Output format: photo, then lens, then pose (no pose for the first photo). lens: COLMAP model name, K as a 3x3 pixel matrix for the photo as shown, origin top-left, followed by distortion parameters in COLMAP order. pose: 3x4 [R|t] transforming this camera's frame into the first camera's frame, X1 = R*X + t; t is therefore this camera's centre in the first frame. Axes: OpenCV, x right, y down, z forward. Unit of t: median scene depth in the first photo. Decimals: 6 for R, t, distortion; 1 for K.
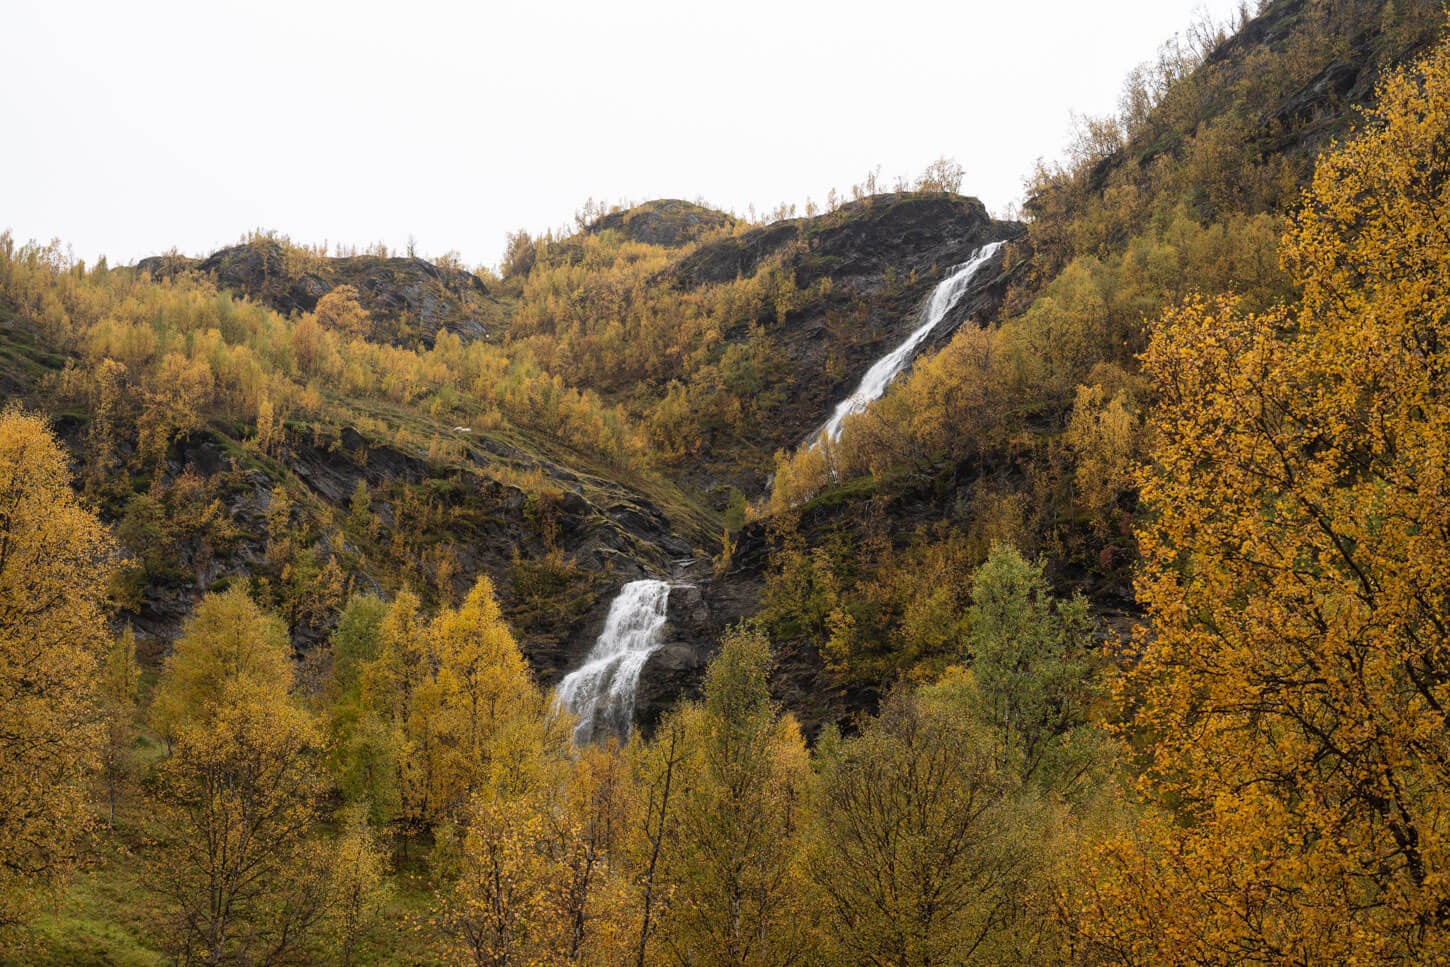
lens RADIAL K [[1794.8, 0, 648.4], [0, 1794.8, 480.1], [0, 0, 1]] dist [-0.015737, 0.013327]
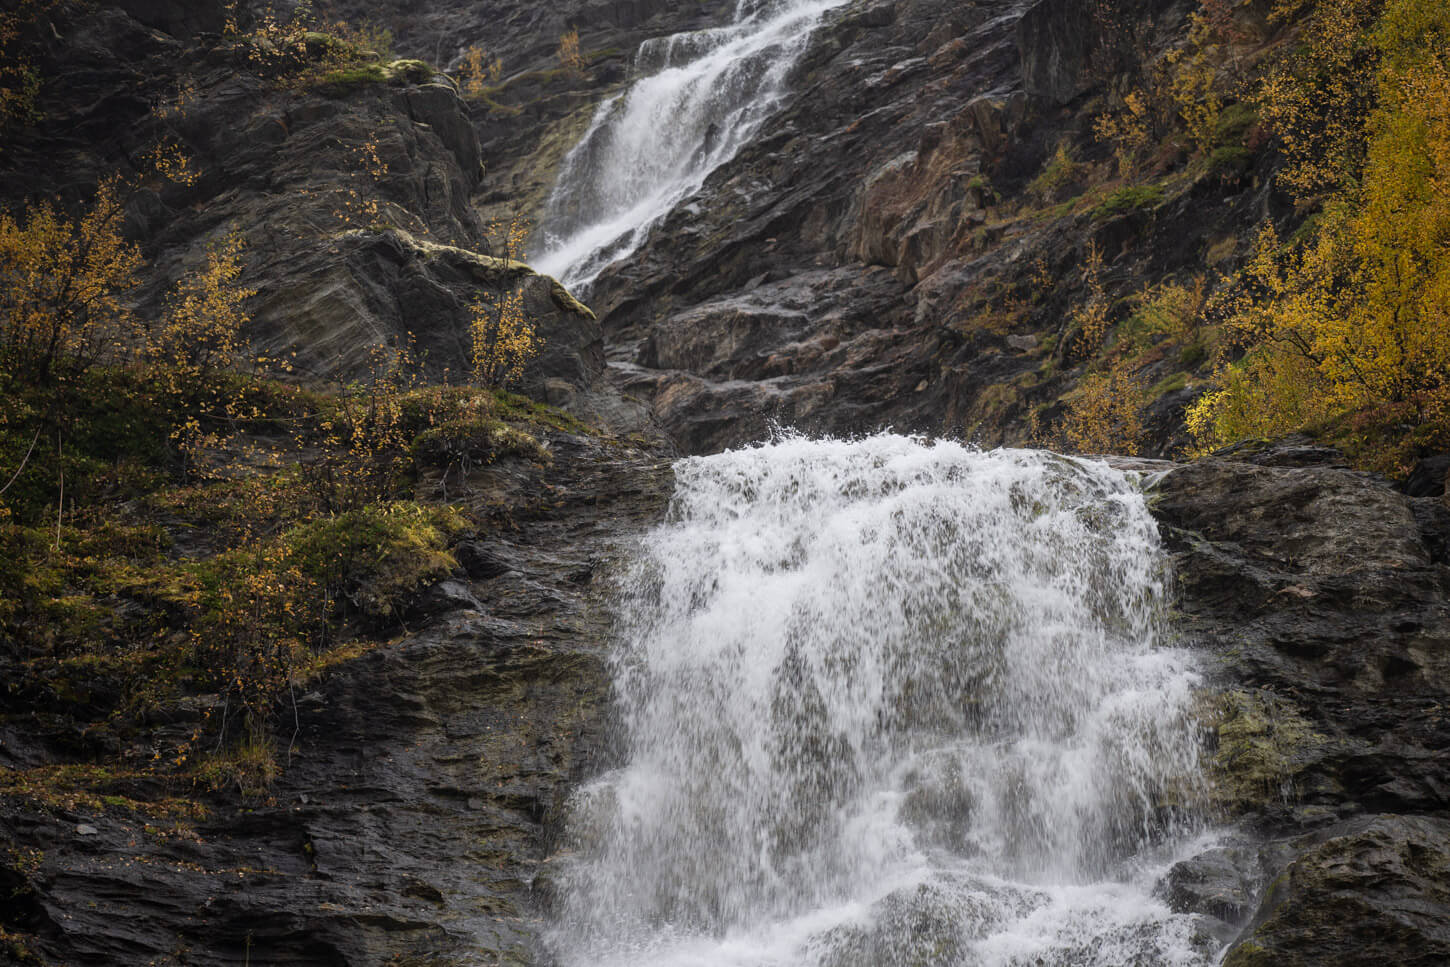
lens RADIAL K [[5019.0, 0, 648.0], [0, 5019.0, 485.1], [0, 0, 1]] dist [0.059759, 1.437833]
pose [[0.909367, 0.145995, 0.389534, -0.155104], [-0.071890, 0.977457, -0.198517, 0.131503], [-0.409735, 0.152522, 0.899363, 0.677983]]
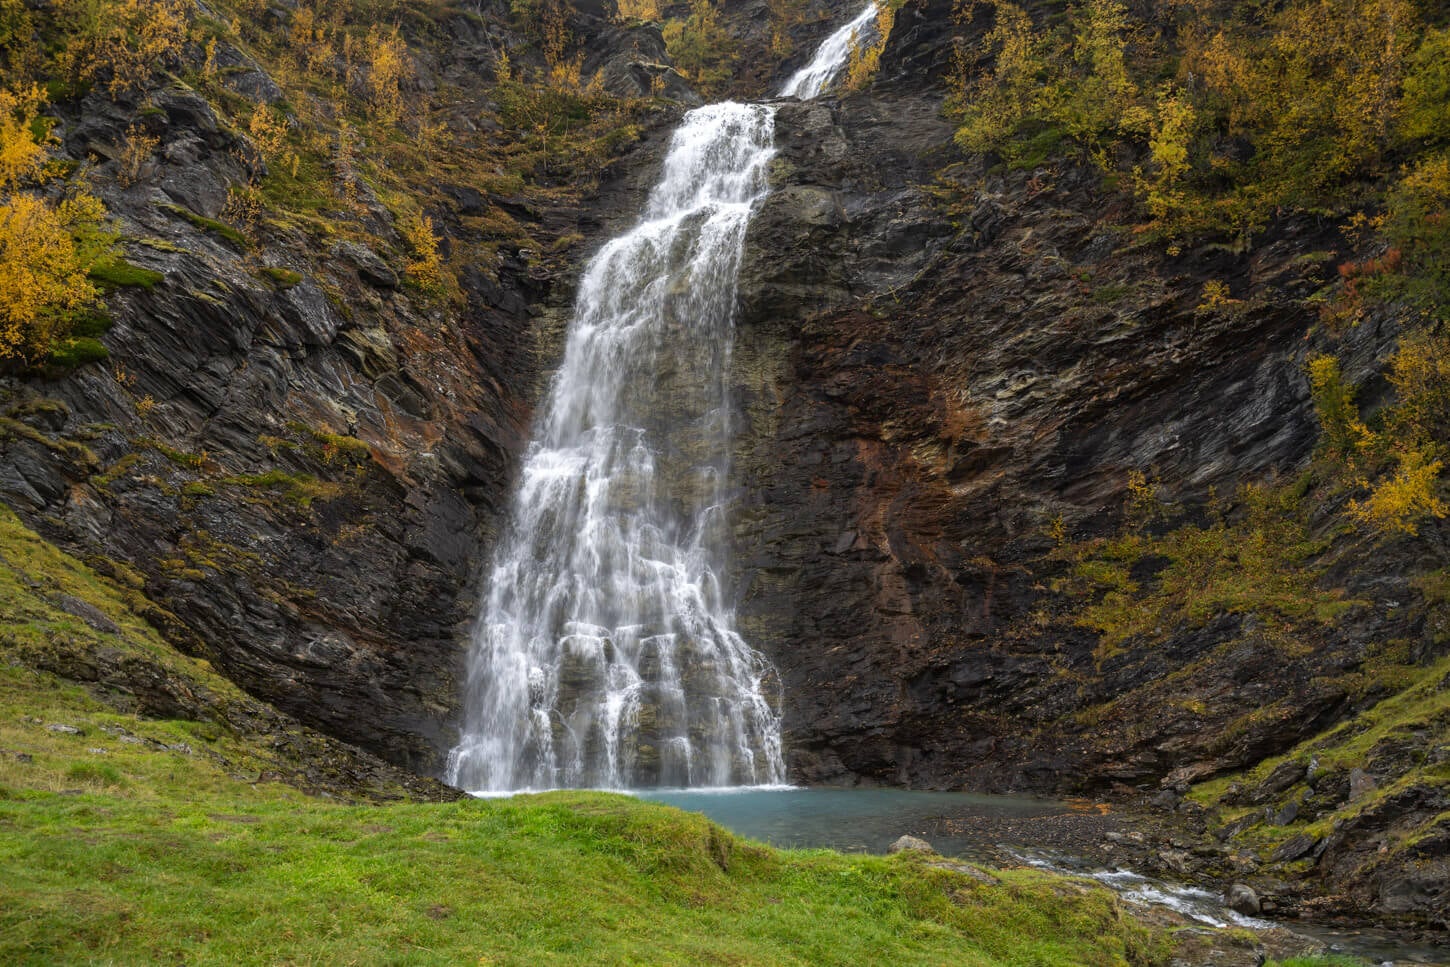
lens RADIAL K [[1173.7, 0, 693.8], [0, 1173.7, 494.0], [0, 0, 1]] dist [-0.009496, 0.003246]
pose [[0.986993, 0.008277, 0.160553, -0.074529], [-0.036611, 0.984005, 0.174337, 0.116924], [-0.156542, -0.177947, 0.971509, 0.588642]]
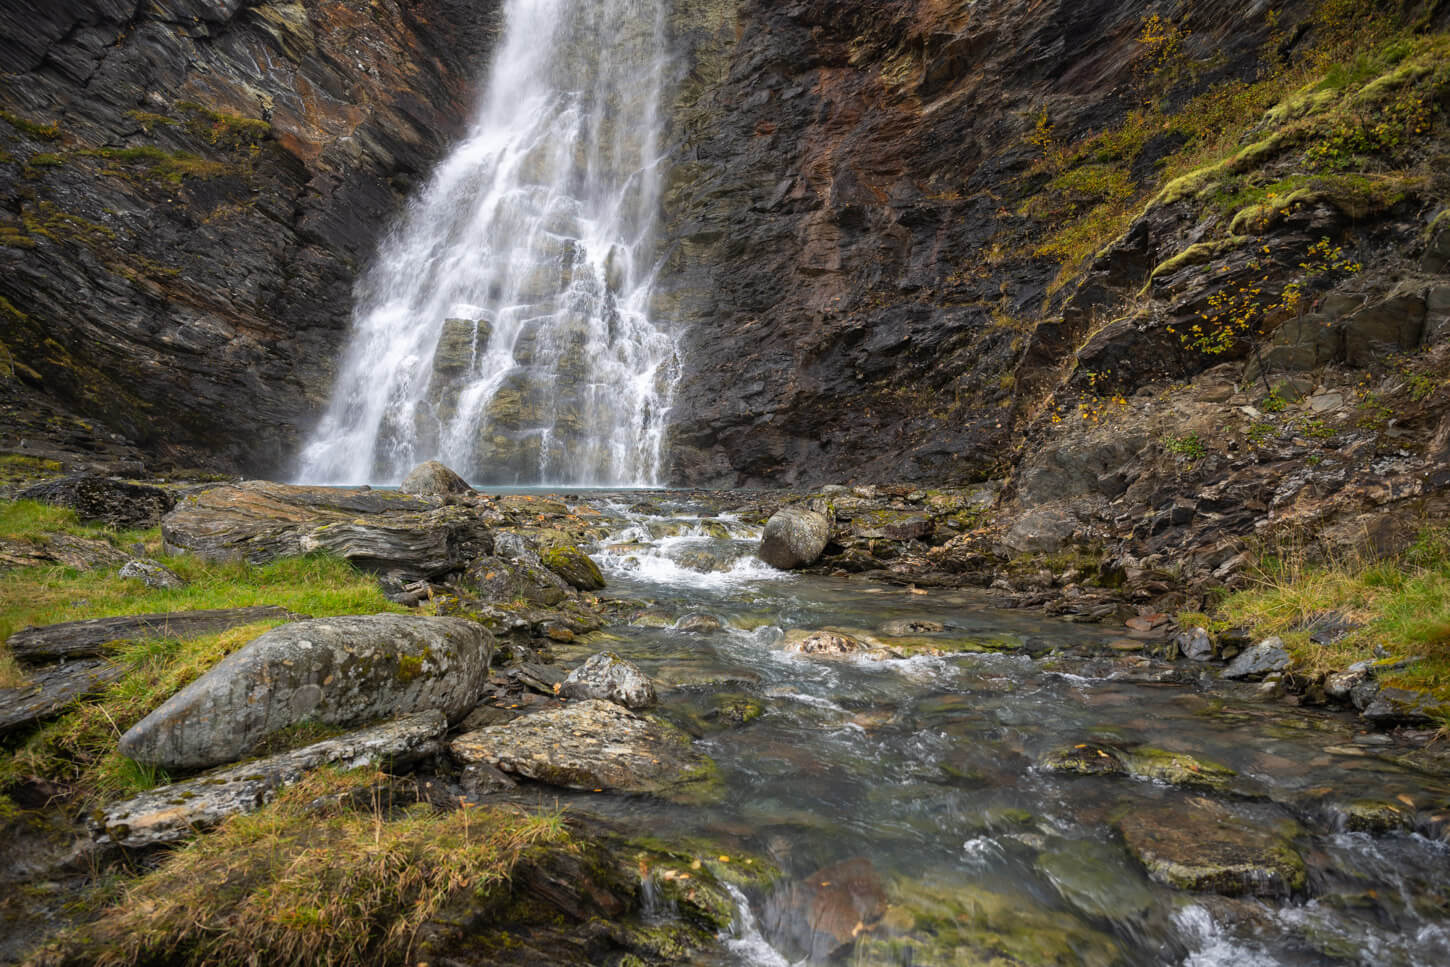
lens RADIAL K [[996.1, 0, 725.0], [0, 996.1, 483.5], [0, 0, 1]] dist [-0.003291, 0.001076]
pose [[0.978498, 0.003948, -0.206221, 0.052225], [0.054527, 0.959296, 0.277088, 0.185128], [0.198920, -0.282375, 0.938454, 0.675082]]
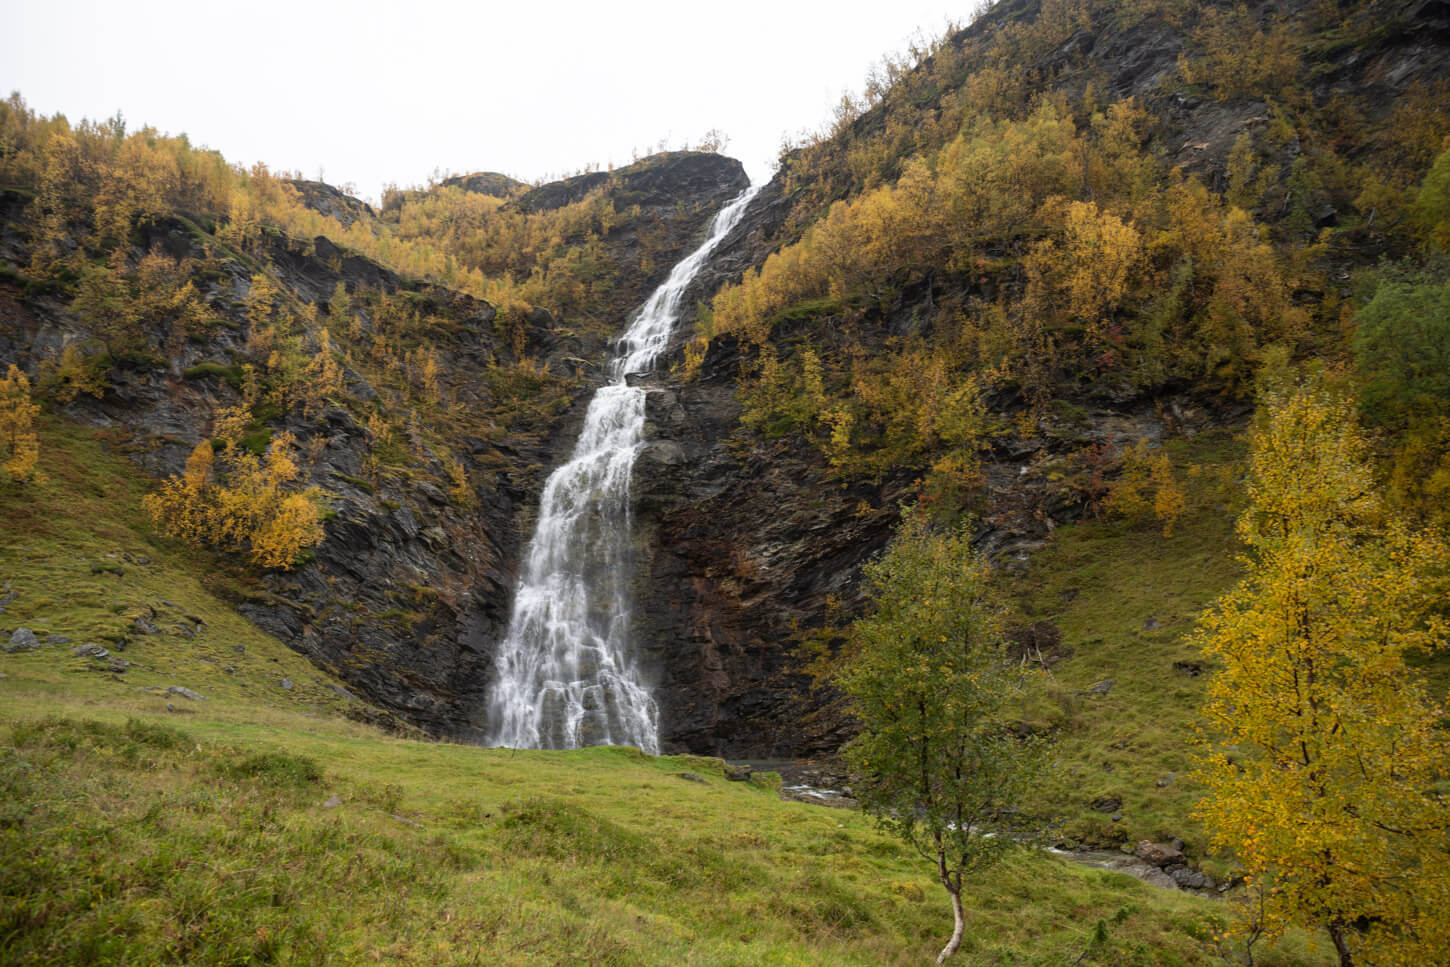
lens RADIAL K [[937.7, 0, 687.7], [0, 937.7, 504.1], [0, 0, 1]] dist [-0.021755, 0.004887]
pose [[0.963203, -0.002964, 0.268757, -0.115049], [-0.031819, 0.991650, 0.124972, 0.054558], [-0.266883, -0.128925, 0.955066, 0.426806]]
